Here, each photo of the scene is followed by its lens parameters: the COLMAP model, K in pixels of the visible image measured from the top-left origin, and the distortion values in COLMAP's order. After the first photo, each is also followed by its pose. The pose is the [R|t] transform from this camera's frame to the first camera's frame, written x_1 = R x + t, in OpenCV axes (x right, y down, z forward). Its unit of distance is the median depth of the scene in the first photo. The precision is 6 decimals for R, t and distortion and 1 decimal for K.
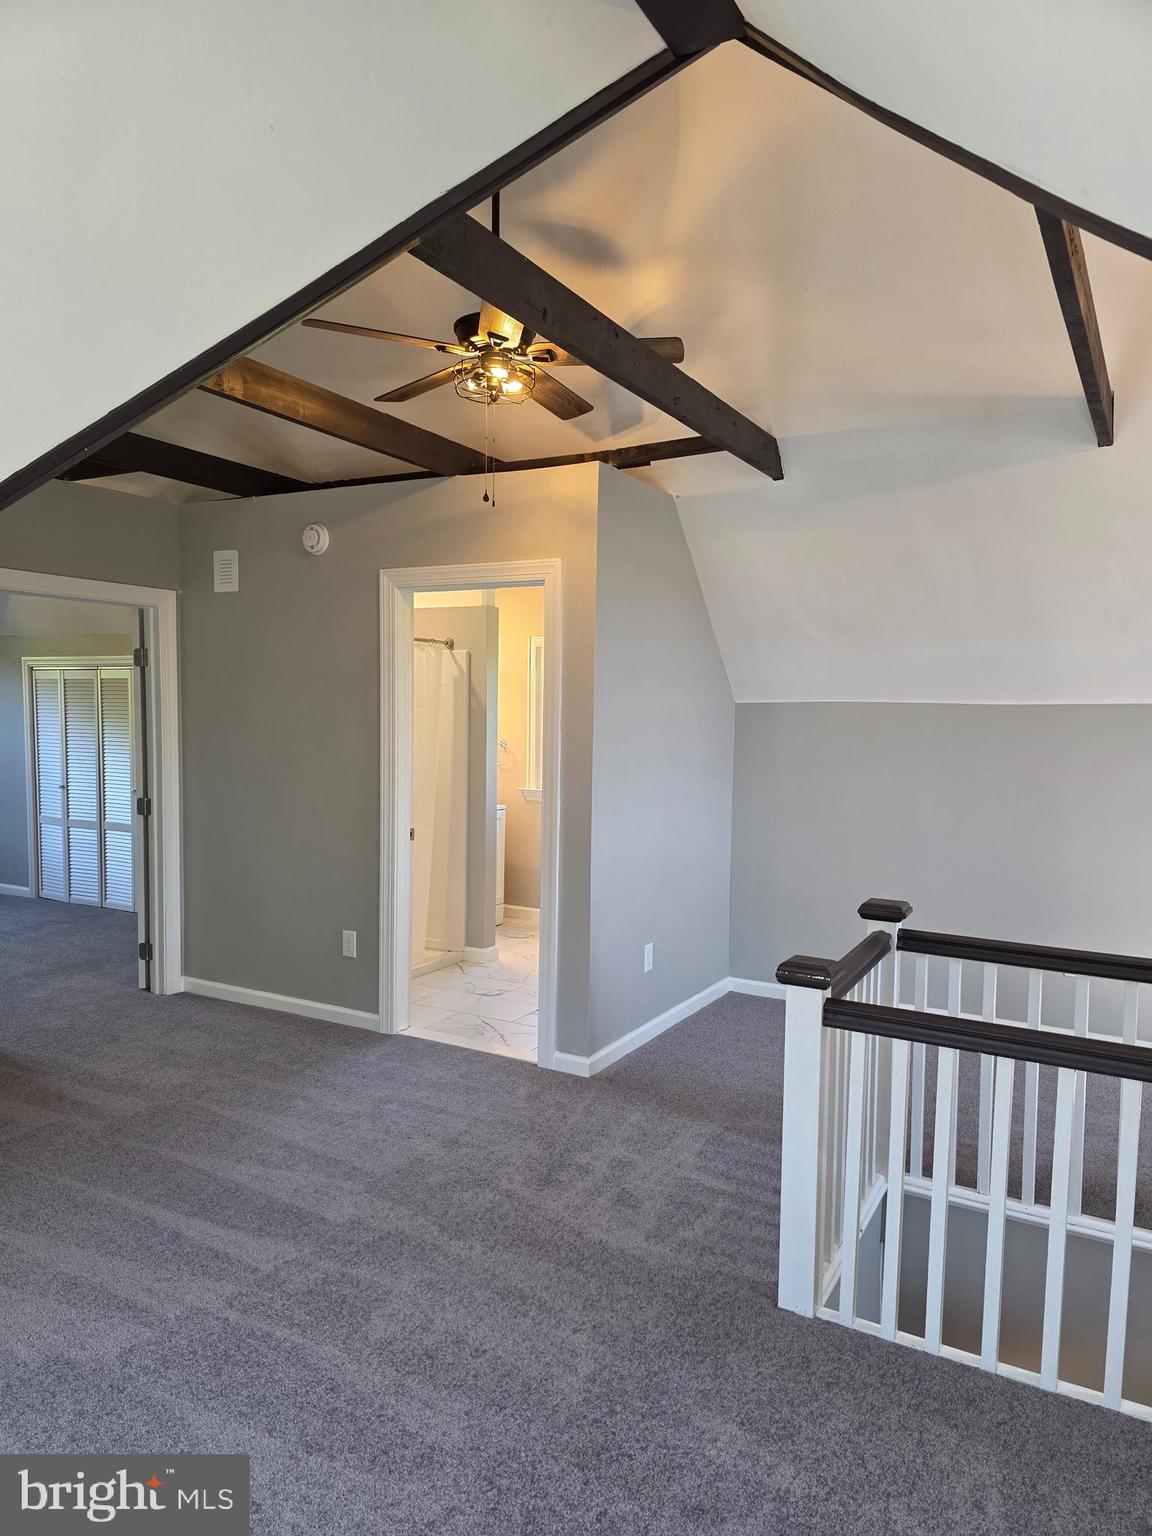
lens RADIAL K [[1026.3, 0, 578.6], [0, 1026.3, 770.5], [0, 0, 1]] dist [0.038915, -0.024559]
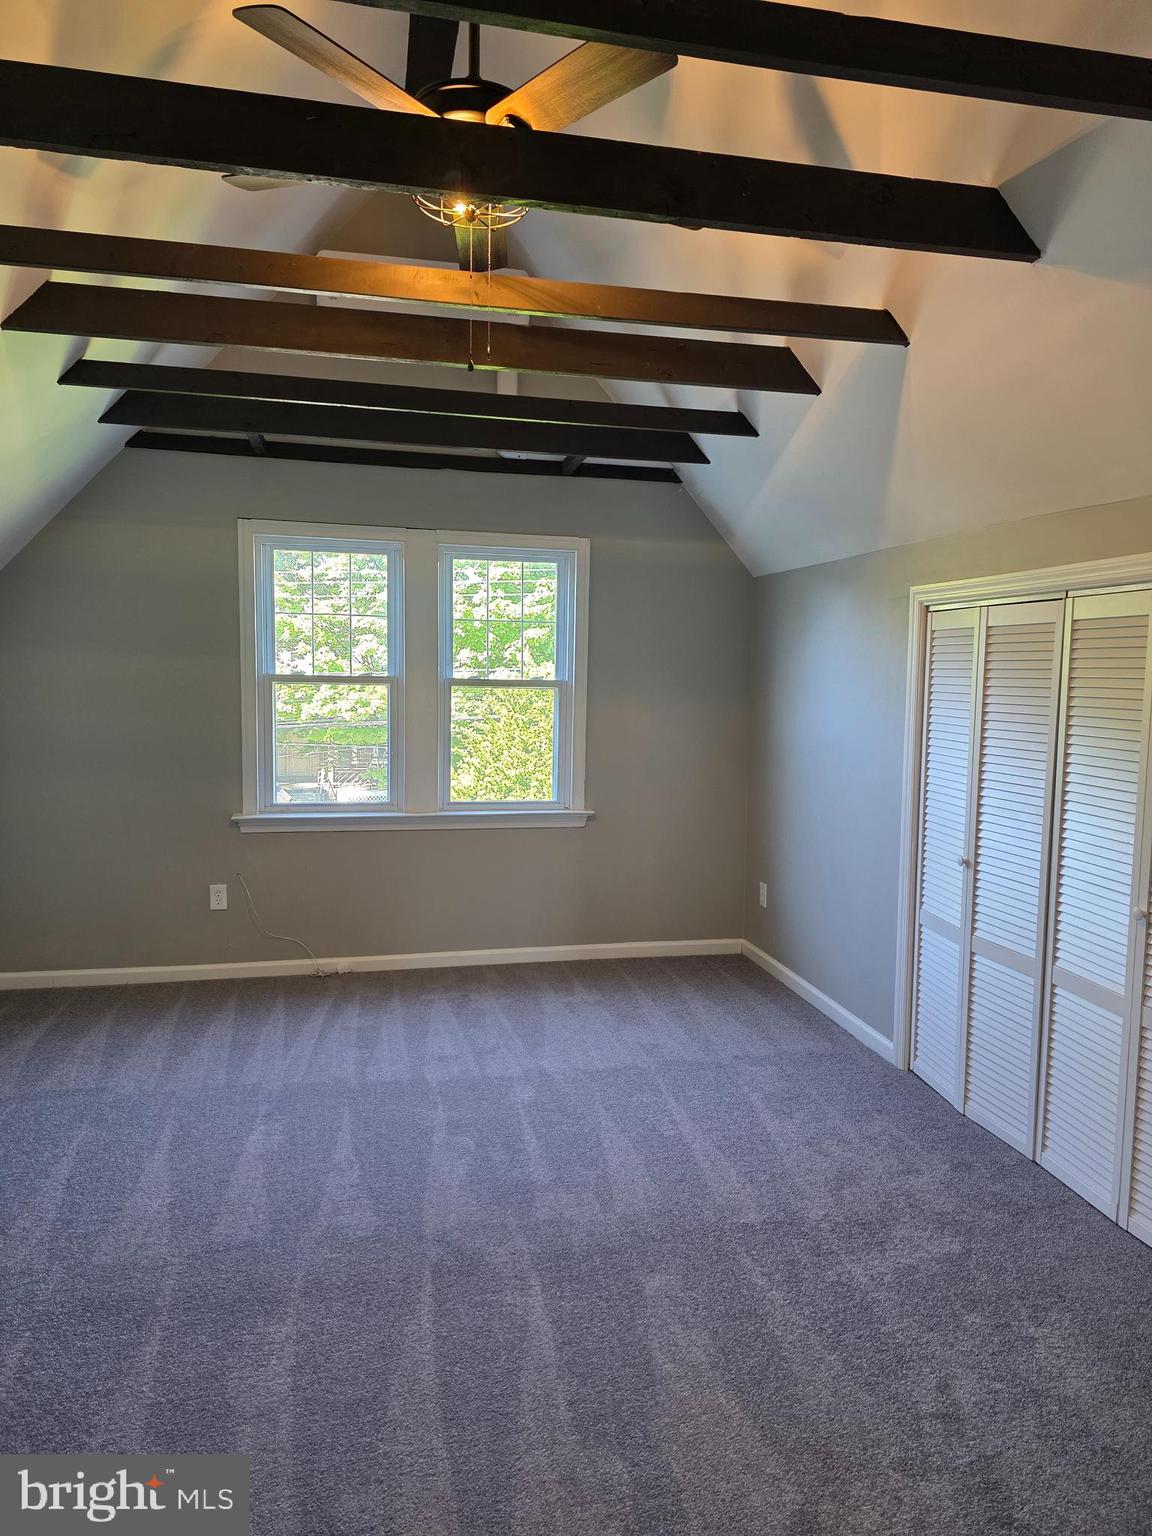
lens RADIAL K [[1026.3, 0, 577.0], [0, 1026.3, 763.0], [0, 0, 1]] dist [0.038915, -0.024559]
pose [[0.661867, 0.070308, -0.746317, -0.273835], [-0.054423, 0.997471, 0.045704, -0.039617], [0.747643, 0.010366, 0.664019, 0.565046]]
